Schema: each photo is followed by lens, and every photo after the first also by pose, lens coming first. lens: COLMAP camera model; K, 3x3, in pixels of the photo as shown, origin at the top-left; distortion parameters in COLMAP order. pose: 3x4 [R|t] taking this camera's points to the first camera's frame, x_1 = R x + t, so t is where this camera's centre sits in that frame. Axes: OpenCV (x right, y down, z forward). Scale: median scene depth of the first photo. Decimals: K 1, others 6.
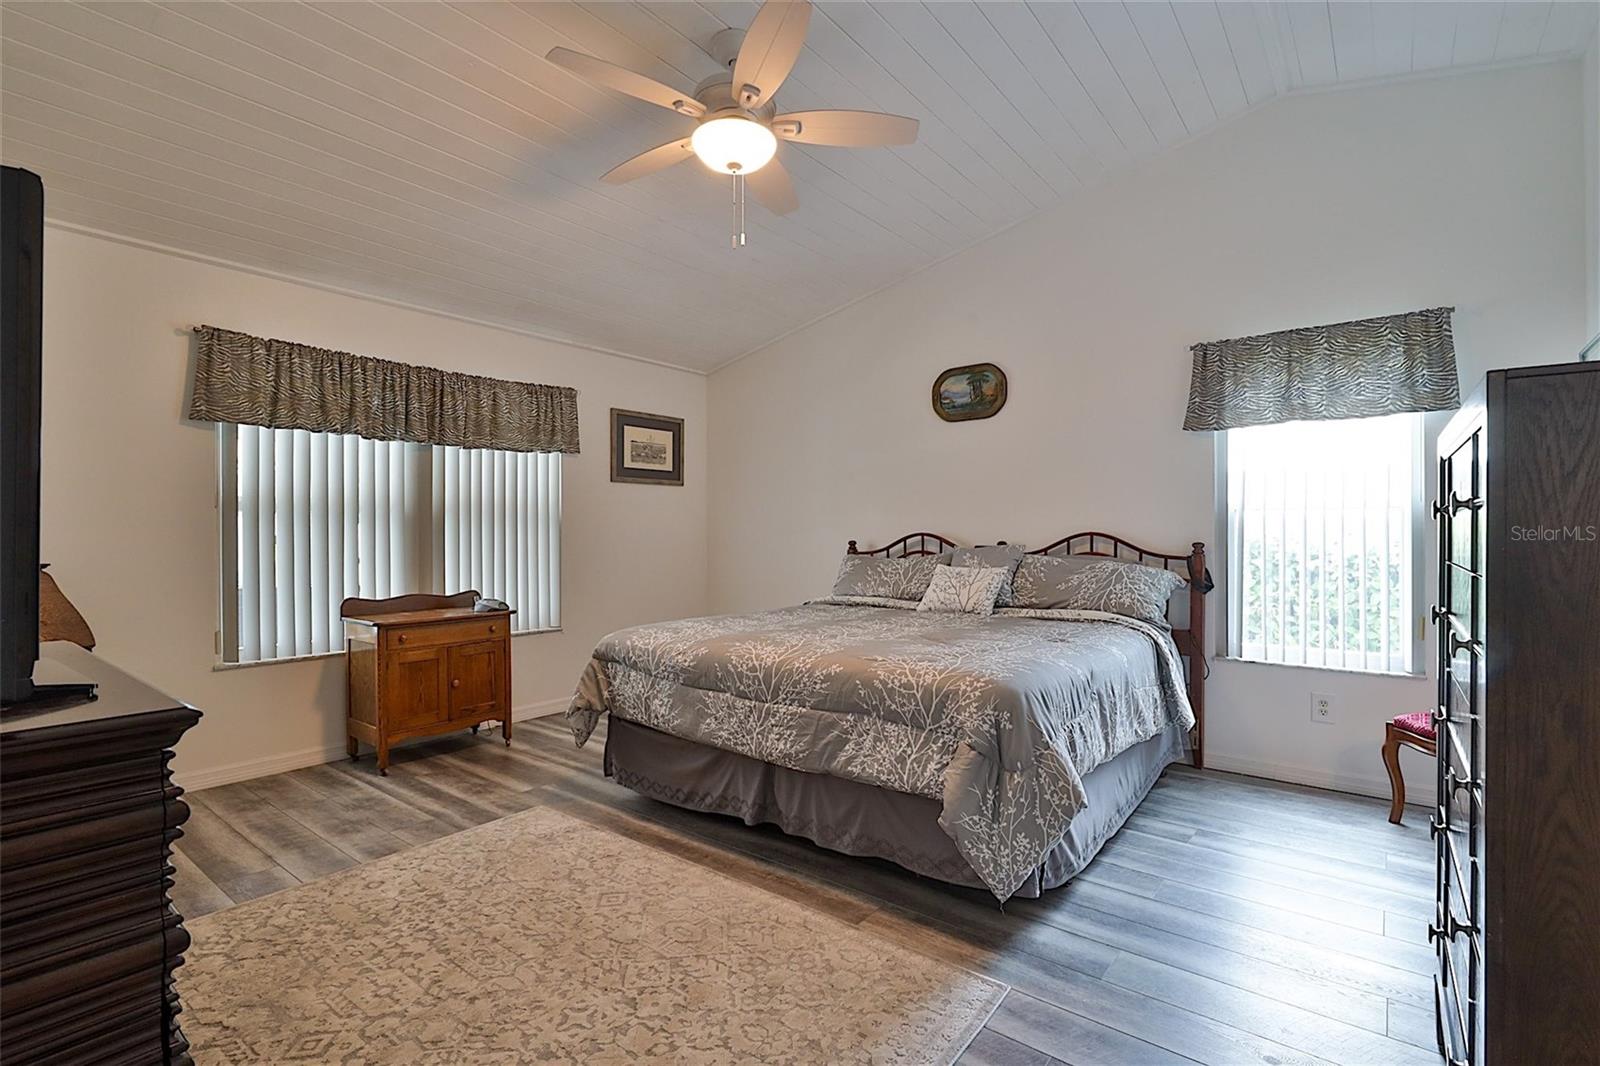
lens RADIAL K [[722.5, 0, 801.4], [0, 722.5, 535.6], [0, 0, 1]] dist [0.000305, 0.000804]
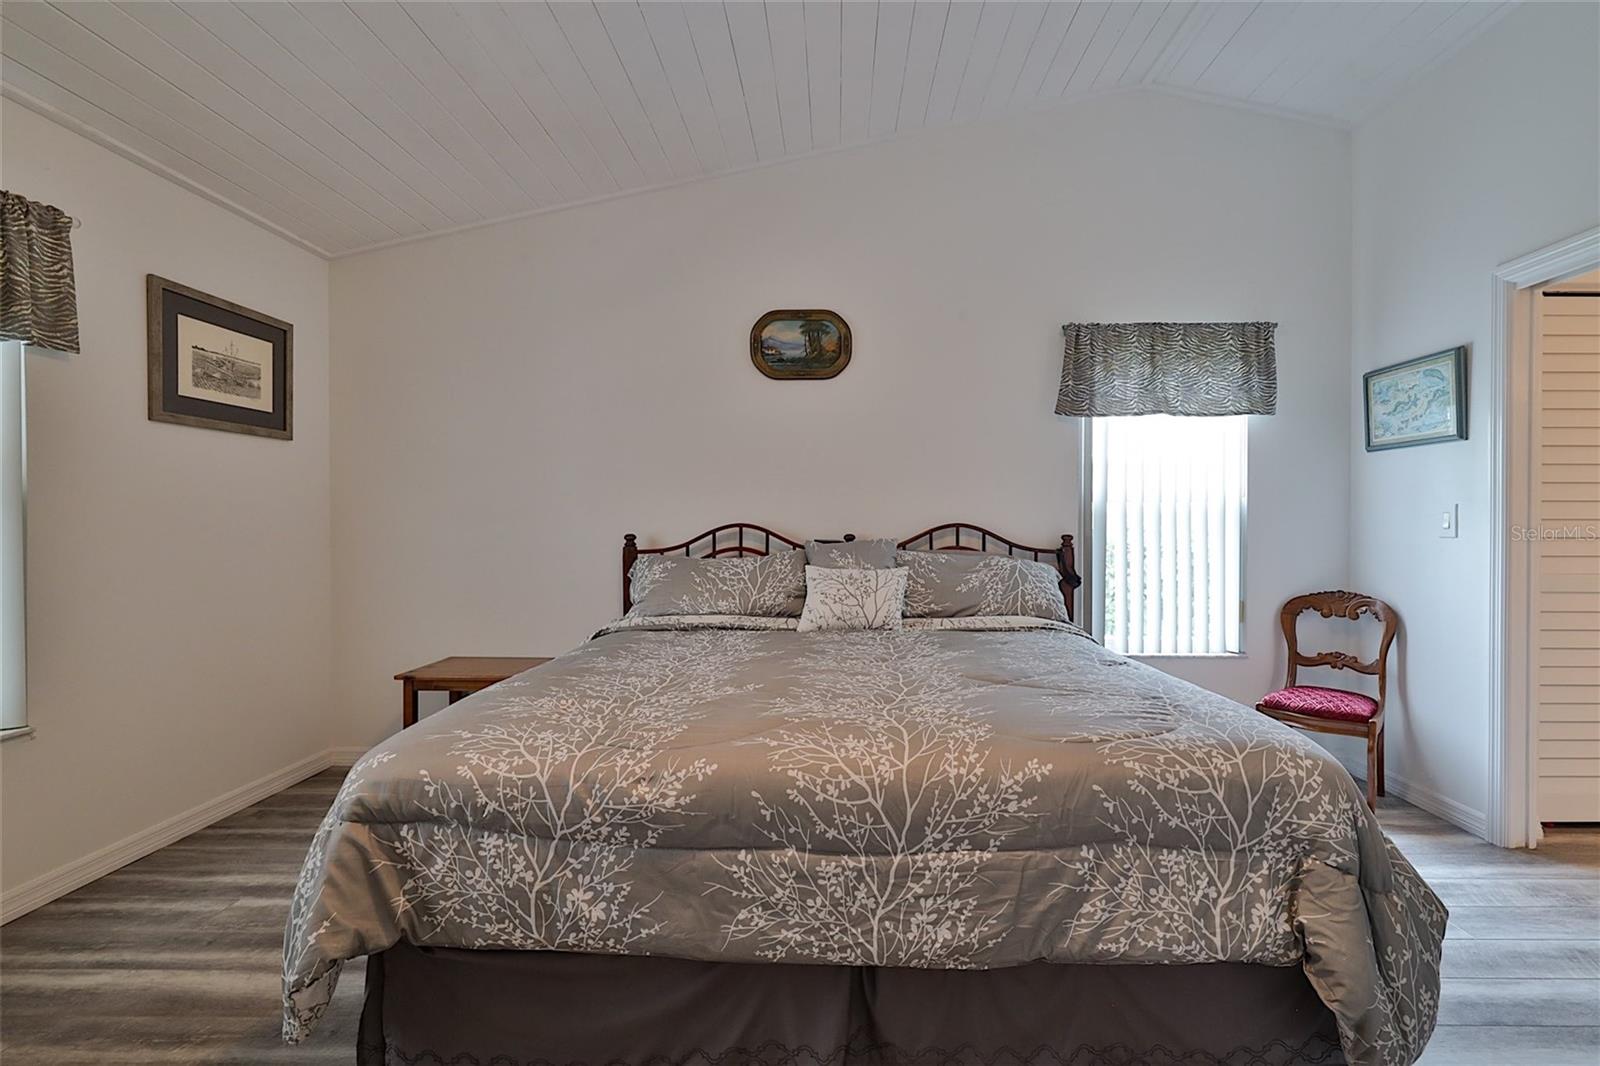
lens RADIAL K [[722.5, 0, 803.2], [0, 722.5, 535.0], [0, 0, 1]] dist [0.000305, 0.000804]
pose [[0.796064, -0.007000, 0.605172, -0.321167], [-0.001617, 0.999905, 0.013693, -0.002593], [-0.605210, -0.011880, 0.795977, 0.494465]]
